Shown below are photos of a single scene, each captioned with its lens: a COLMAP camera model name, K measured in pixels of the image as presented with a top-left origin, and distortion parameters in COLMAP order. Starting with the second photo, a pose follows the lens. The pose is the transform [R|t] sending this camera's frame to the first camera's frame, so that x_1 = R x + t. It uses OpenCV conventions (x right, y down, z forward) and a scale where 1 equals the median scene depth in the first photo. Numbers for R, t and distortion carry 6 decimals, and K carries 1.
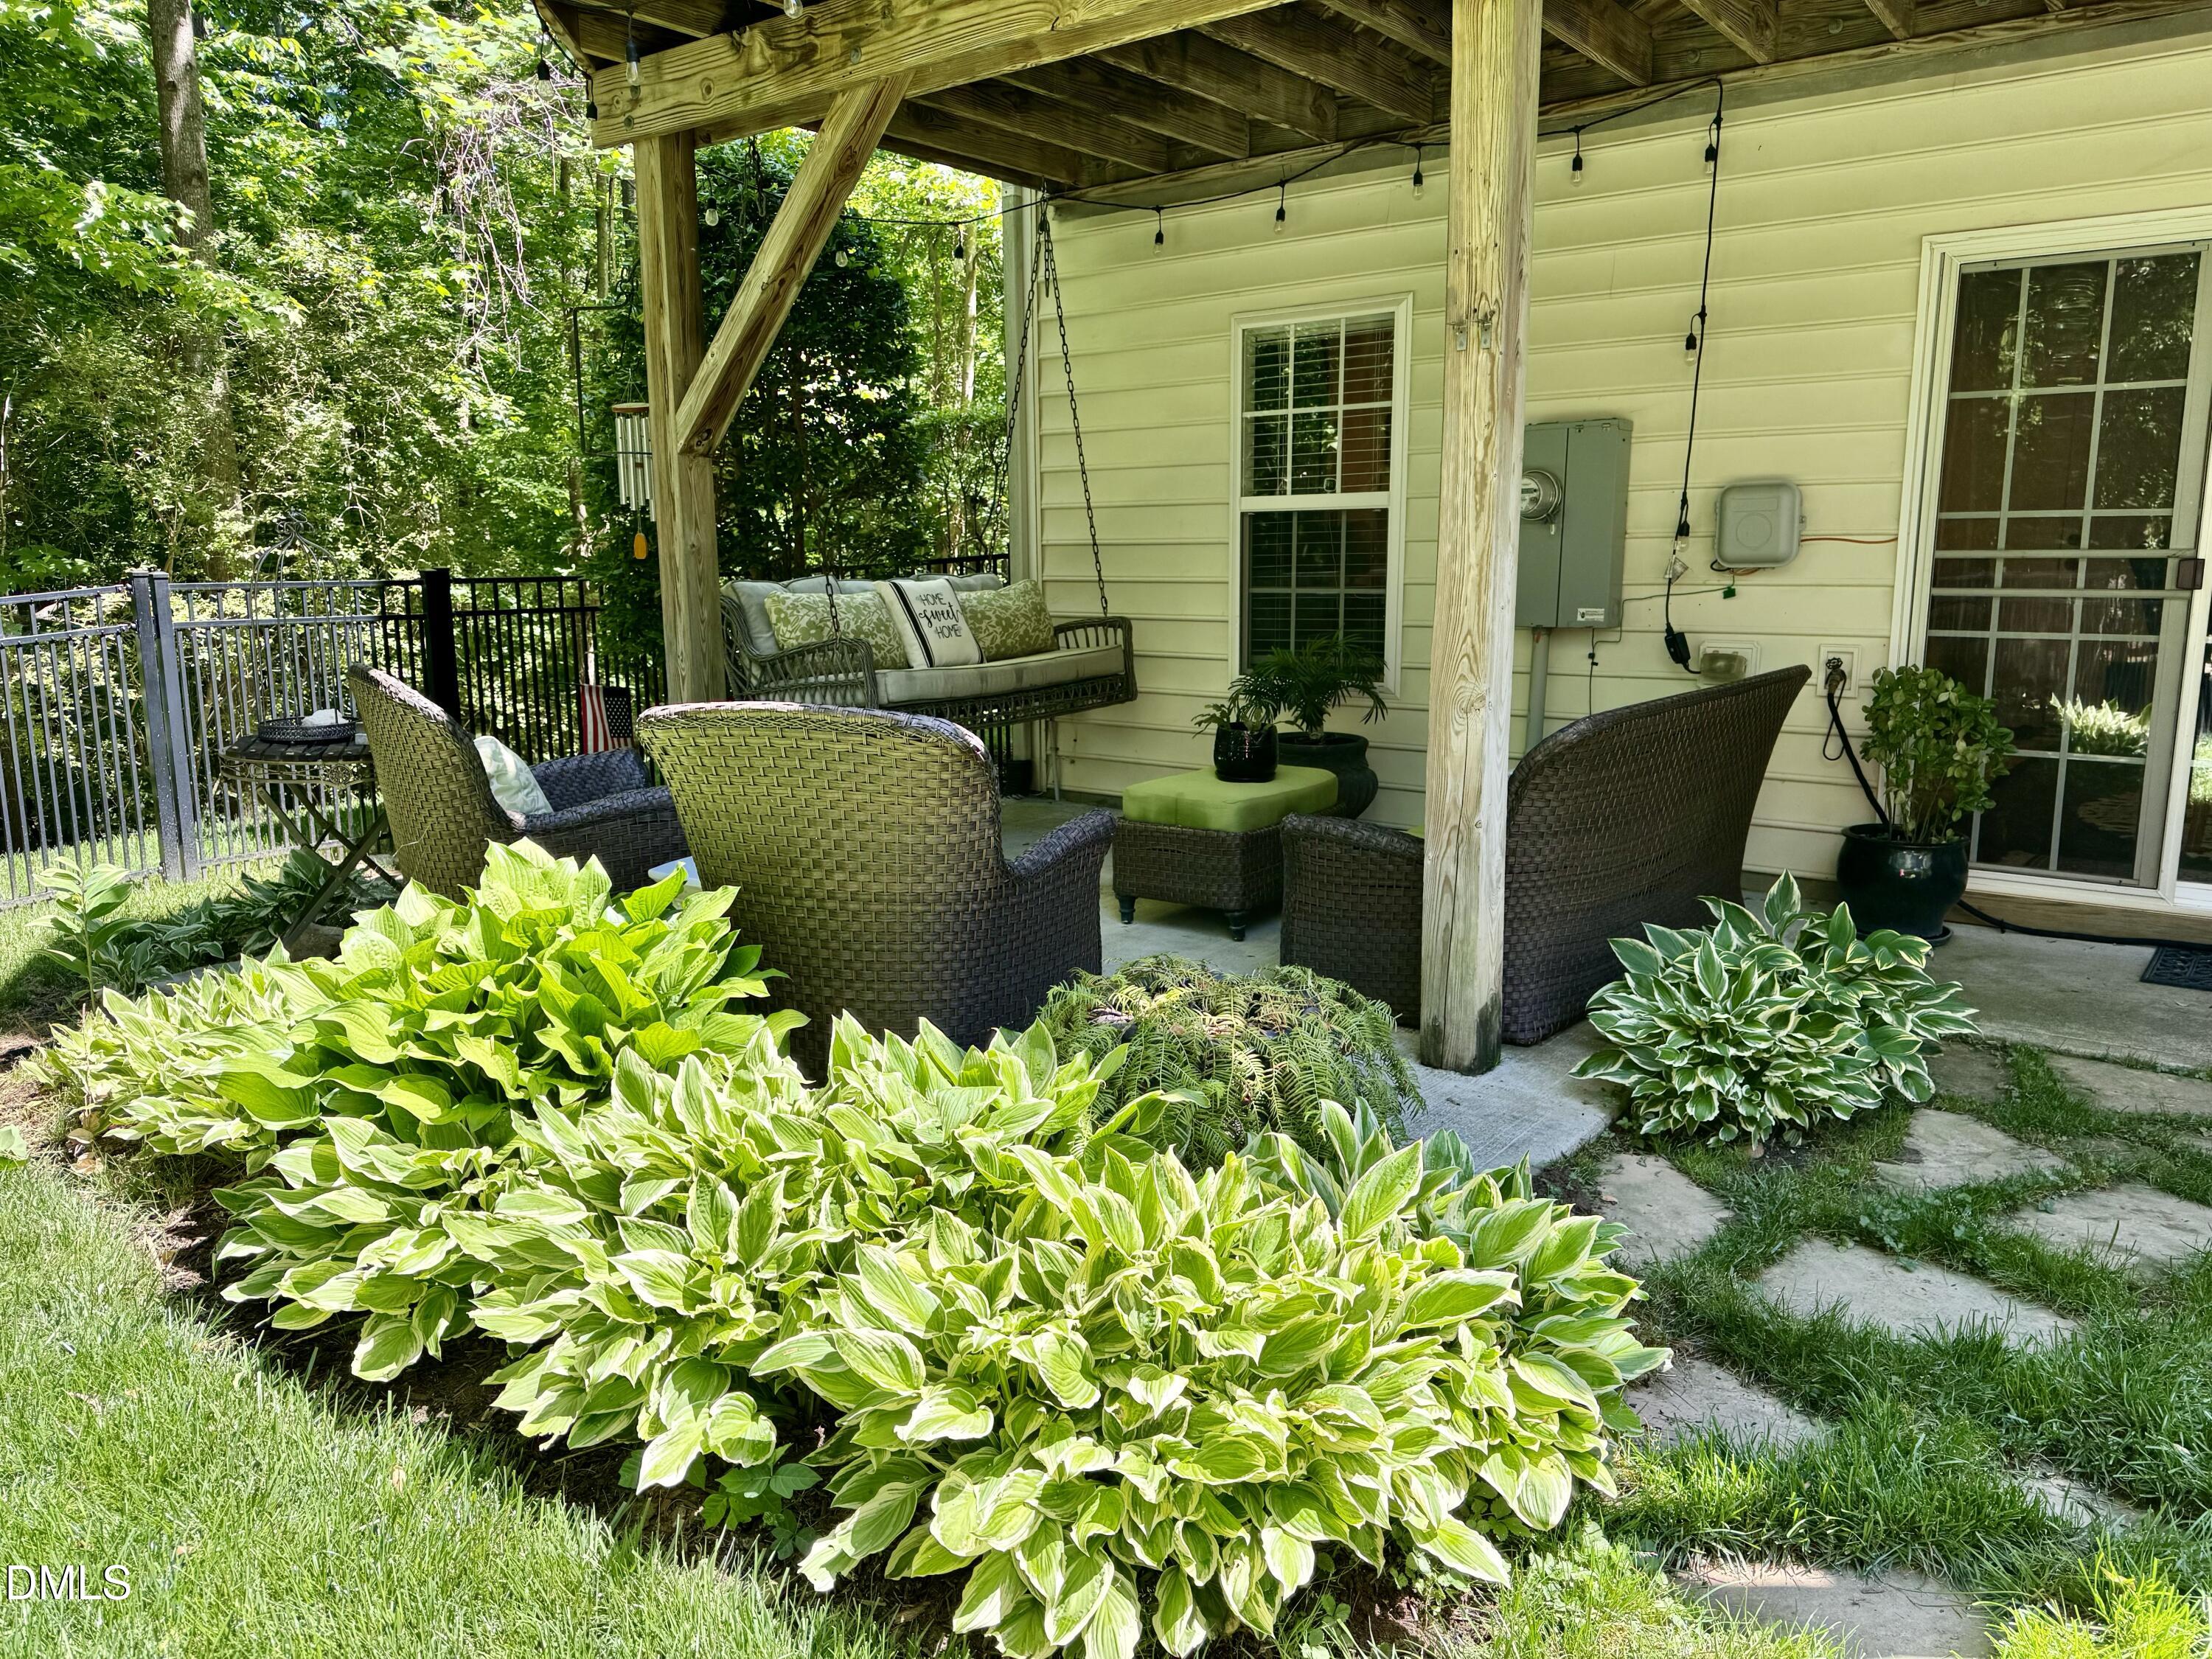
lens RADIAL K [[1546.0, 0, 1106.0], [0, 1546.0, 829.5], [0, 0, 1]] dist [0.086895, -0.115797]
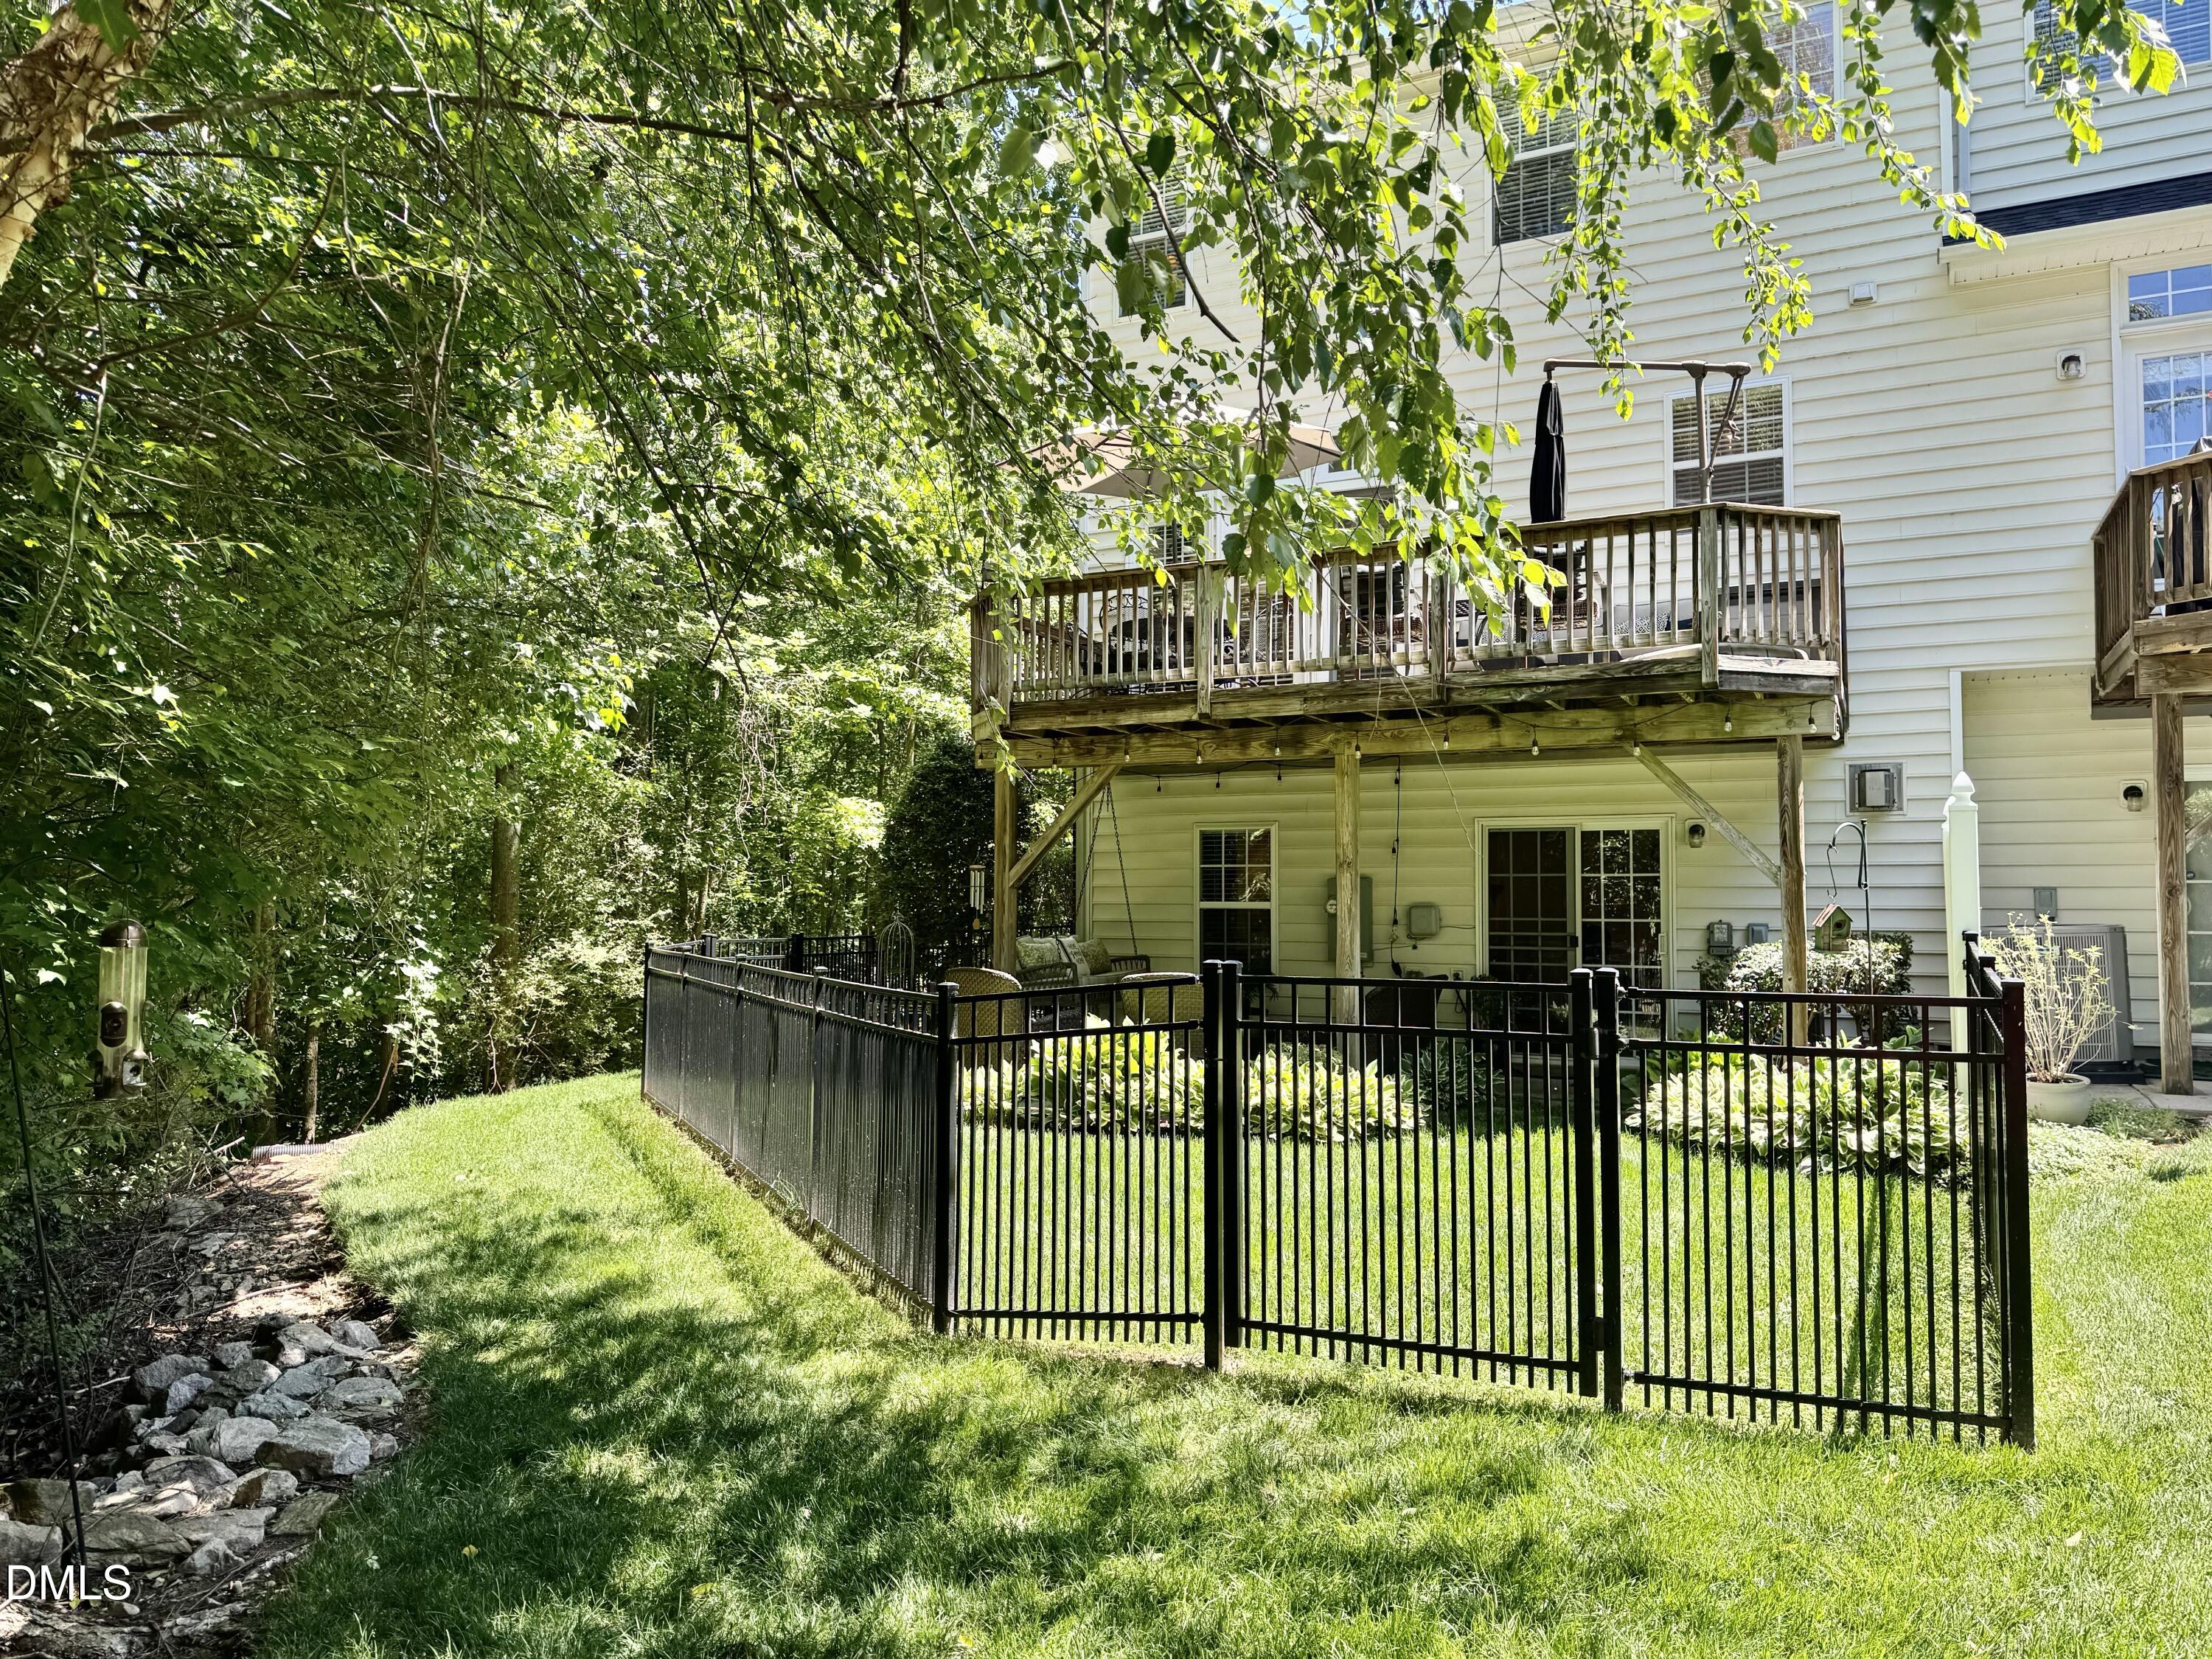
lens RADIAL K [[1526.7, 0, 1104.7], [0, 1526.7, 847.3], [0, 0, 1]] dist [0.155418, -0.259756]
pose [[0.980113, 0.019500, 0.197478, -0.618600], [0.023904, 0.976312, -0.215042, 0.224629], [-0.196994, 0.215486, 0.956431, -1.379860]]
